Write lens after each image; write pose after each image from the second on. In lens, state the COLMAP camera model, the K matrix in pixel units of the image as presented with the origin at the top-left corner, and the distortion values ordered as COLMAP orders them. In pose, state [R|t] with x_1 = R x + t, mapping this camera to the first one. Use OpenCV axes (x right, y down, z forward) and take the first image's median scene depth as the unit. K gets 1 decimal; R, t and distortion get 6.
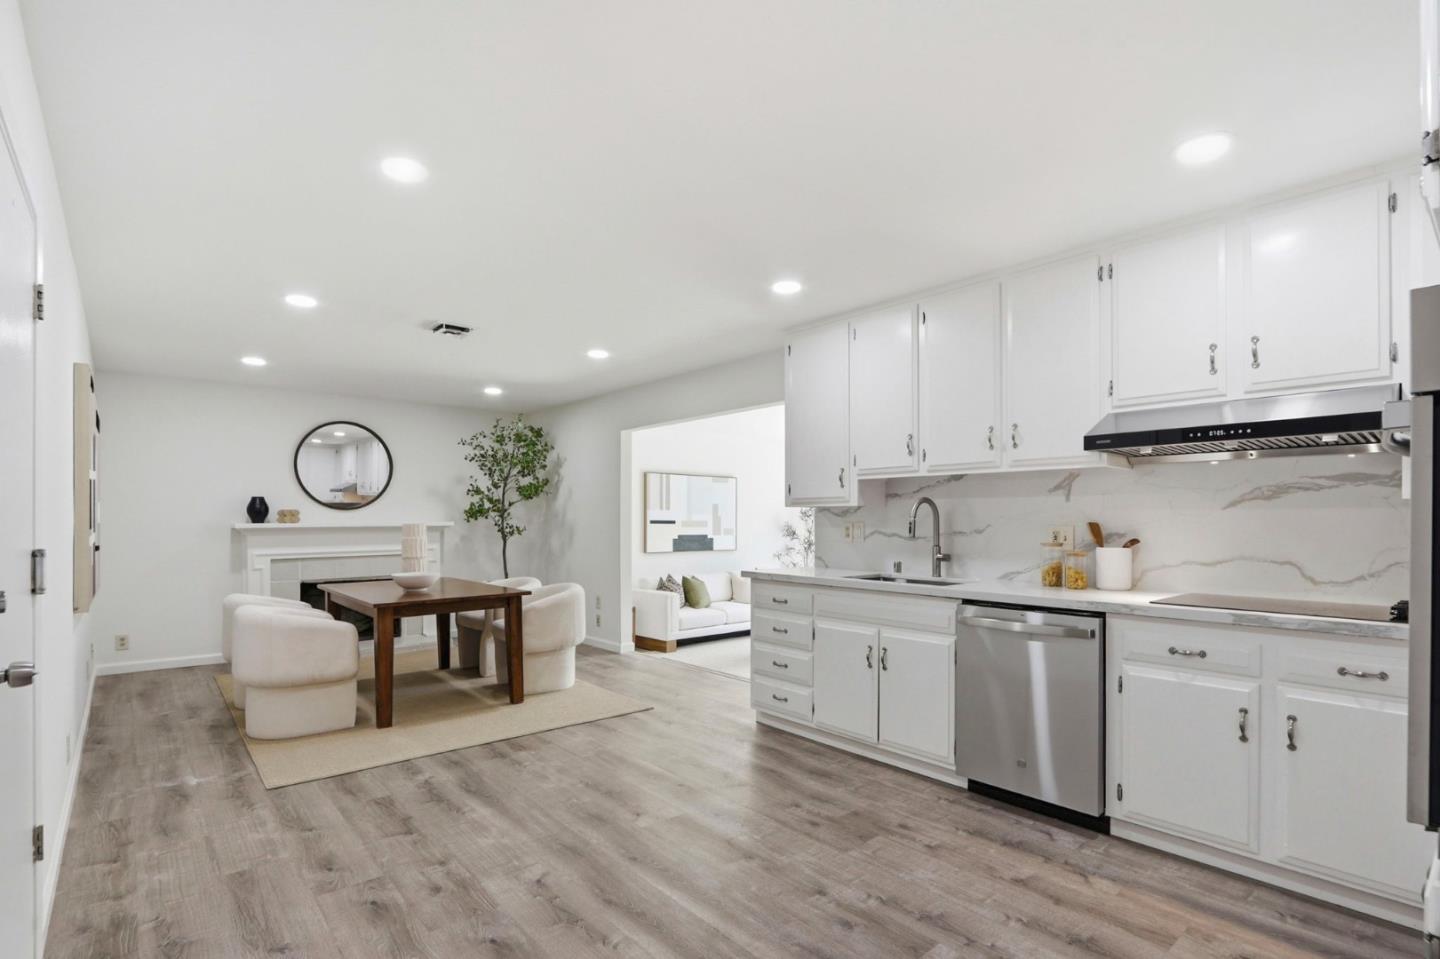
lens RADIAL K [[696.3, 0, 729.3], [0, 696.3, 520.0], [0, 0, 1]] dist [-0.008836, 0.000994]
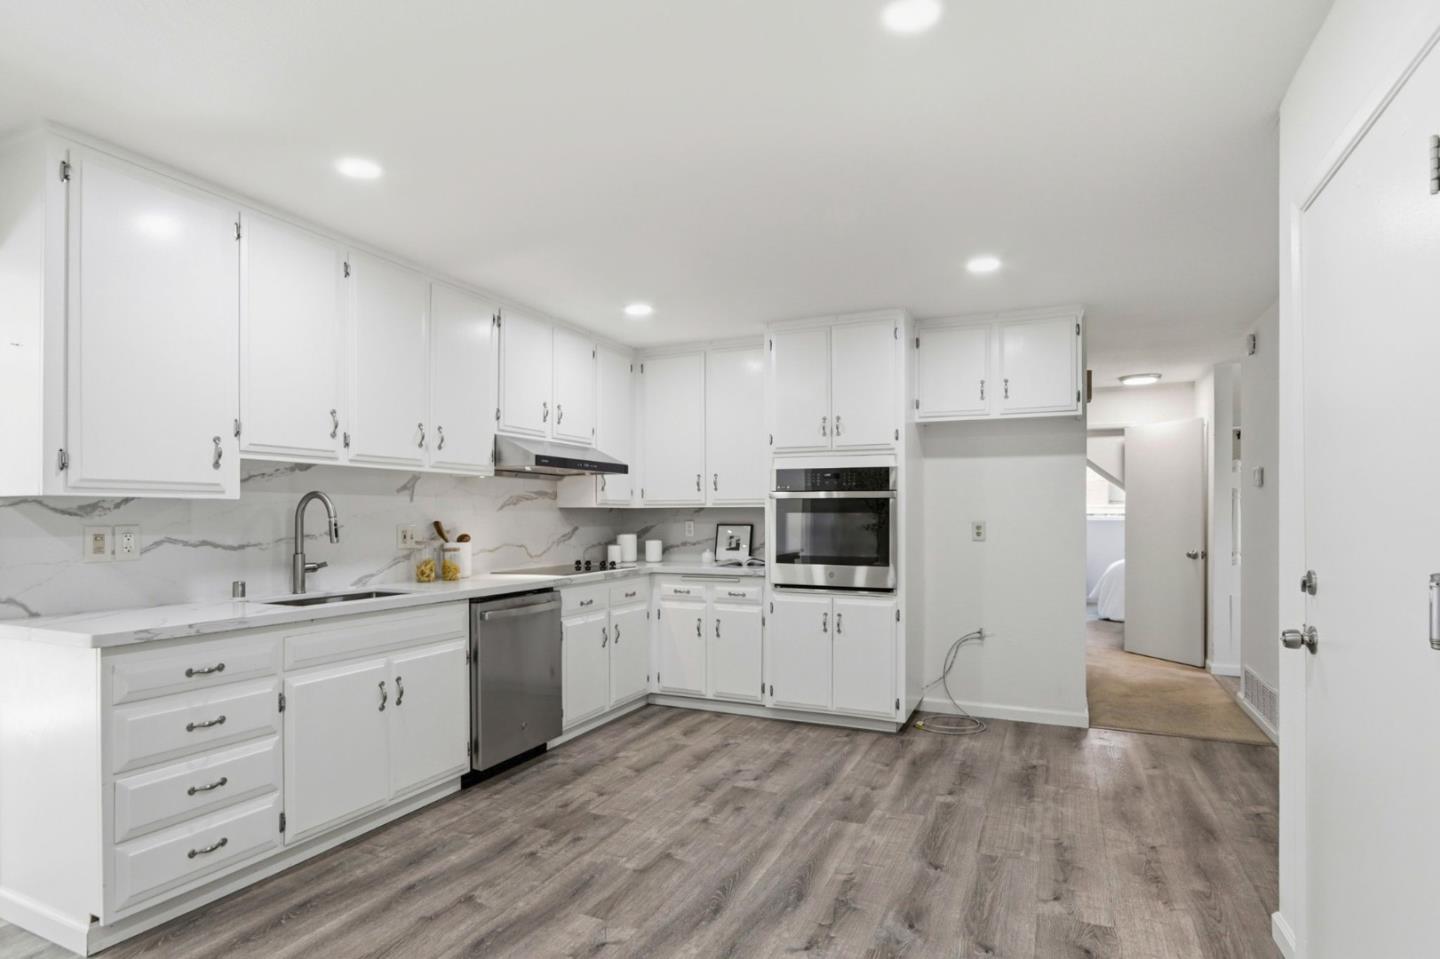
lens RADIAL K [[747.0, 0, 738.9], [0, 747.0, 516.0], [0, 0, 1]] dist [-0.030978, 0.001293]
pose [[-0.435055, 0.000706, 0.900404, -0.833113], [0.001536, 0.999999, -0.000042, -0.004785], [-0.900403, 0.001365, -0.435056, 1.164895]]
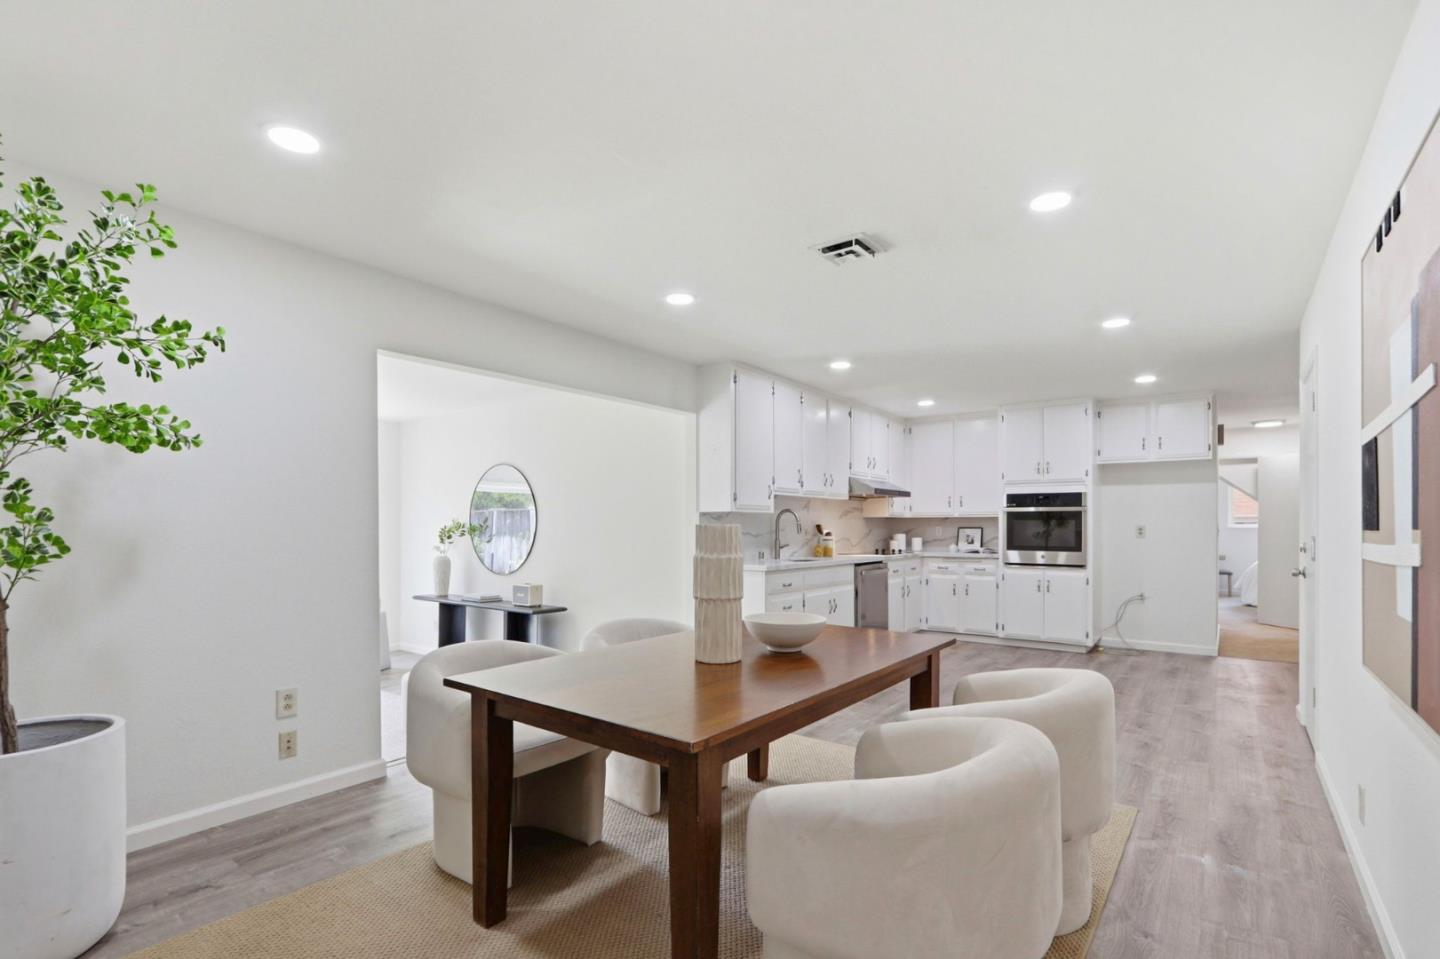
lens RADIAL K [[696.3, 0, 731.3], [0, 696.3, 525.2], [0, 0, 1]] dist [-0.008836, 0.000994]
pose [[-0.234440, 0.003758, 0.972123, -1.544270], [0.001287, 0.999993, -0.003556, 0.012983], [-0.972130, 0.000418, -0.234443, 1.869949]]
